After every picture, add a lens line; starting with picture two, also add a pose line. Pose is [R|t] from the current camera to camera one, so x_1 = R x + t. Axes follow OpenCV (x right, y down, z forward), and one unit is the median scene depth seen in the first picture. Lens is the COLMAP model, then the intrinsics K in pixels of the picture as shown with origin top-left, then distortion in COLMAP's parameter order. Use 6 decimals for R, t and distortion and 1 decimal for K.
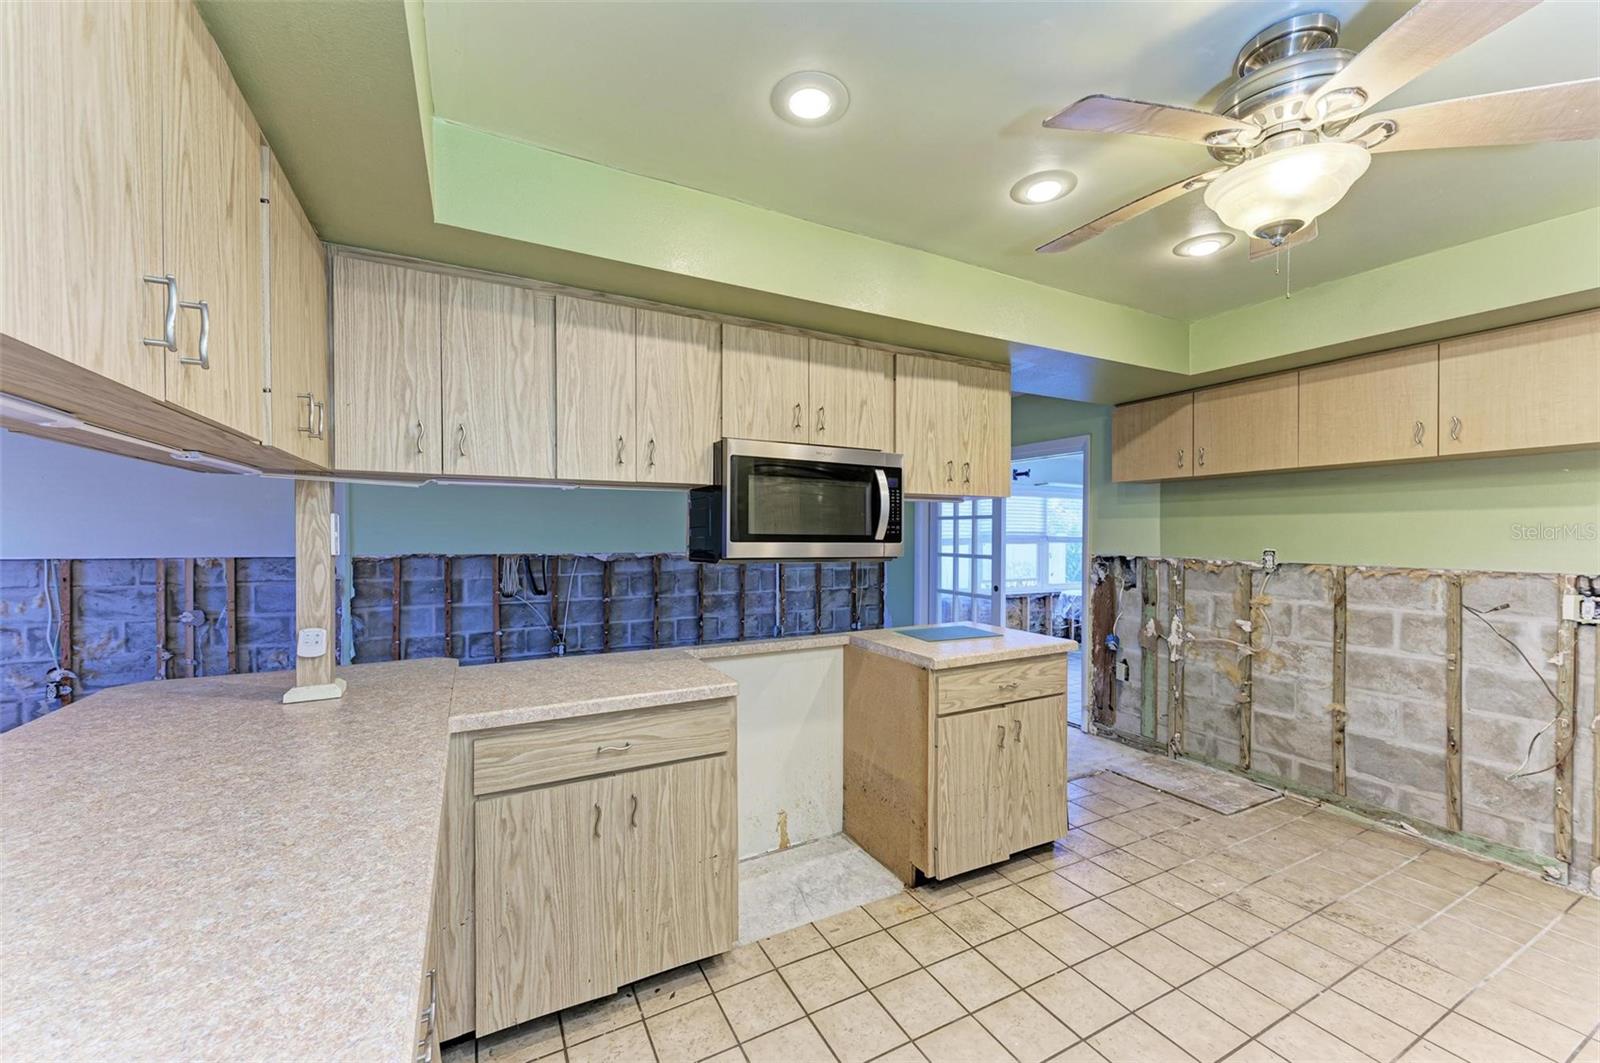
lens RADIAL K [[615.7, 0, 801.9], [0, 615.7, 537.5], [0, 0, 1]] dist [0.010517, -0.002618]
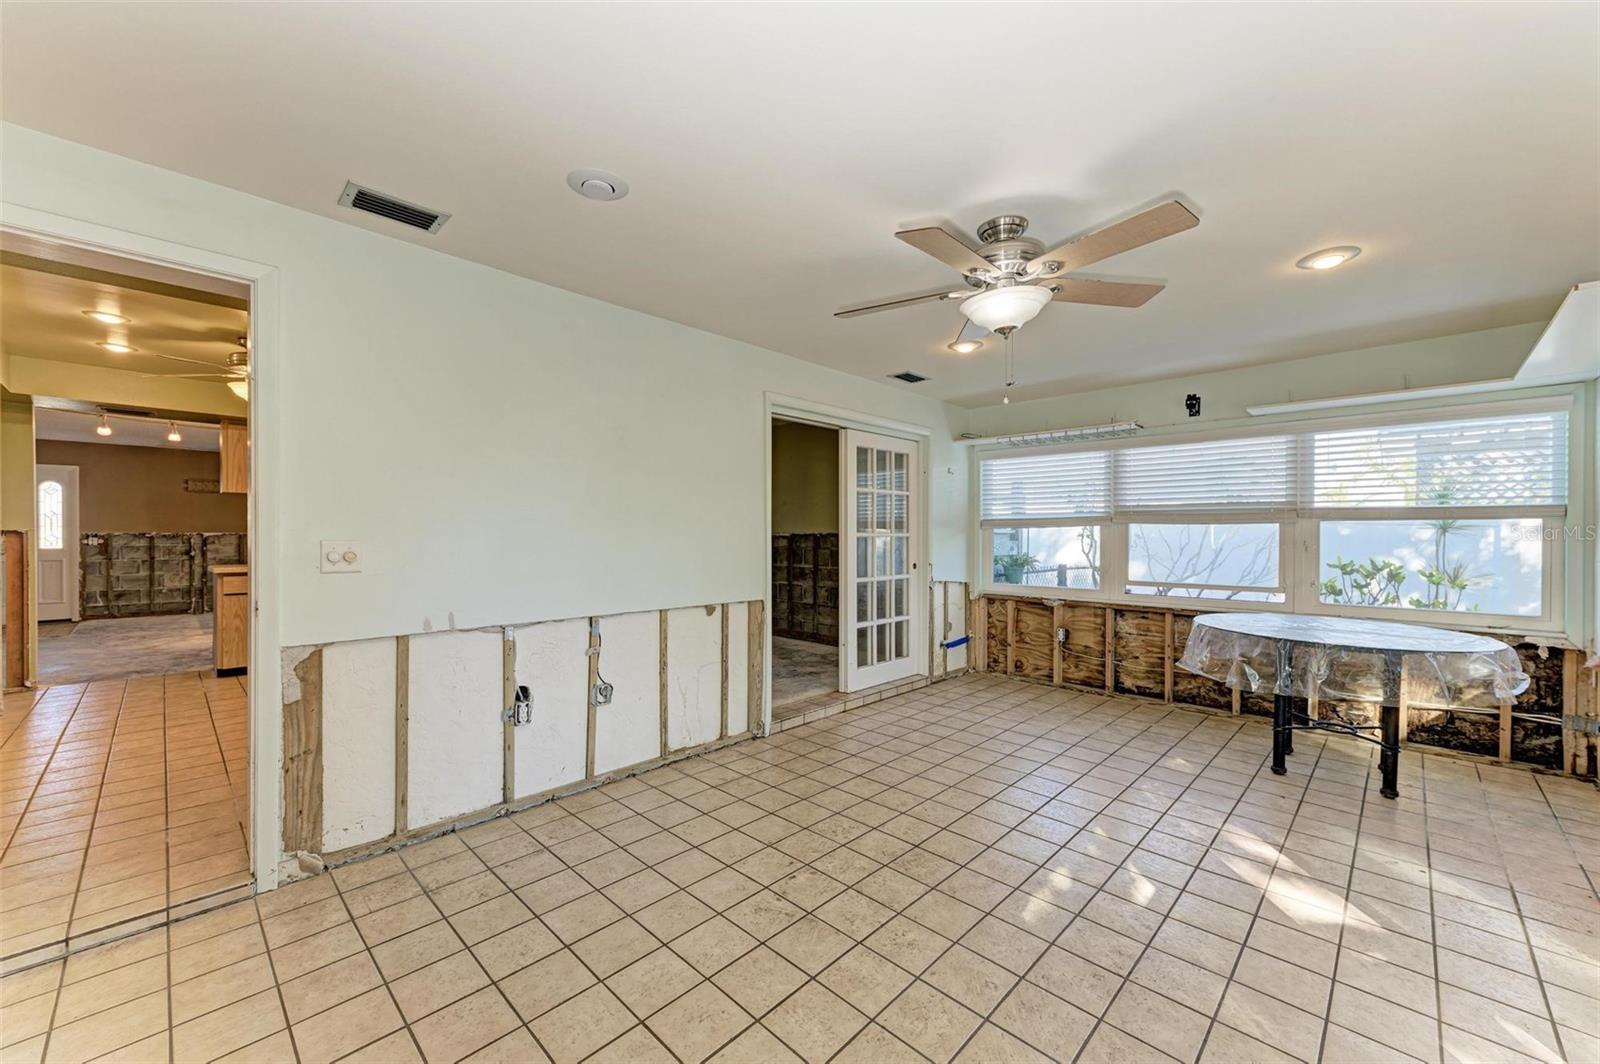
lens RADIAL K [[615.7, 0, 801.9], [0, 615.7, 538.0], [0, 0, 1]] dist [0.010517, -0.002618]
pose [[0.306541, 0.000591, -0.951857, 1.175375], [-0.006339, 0.999979, -0.001420, 0.039036], [0.951836, 0.006469, 0.306539, 0.686631]]
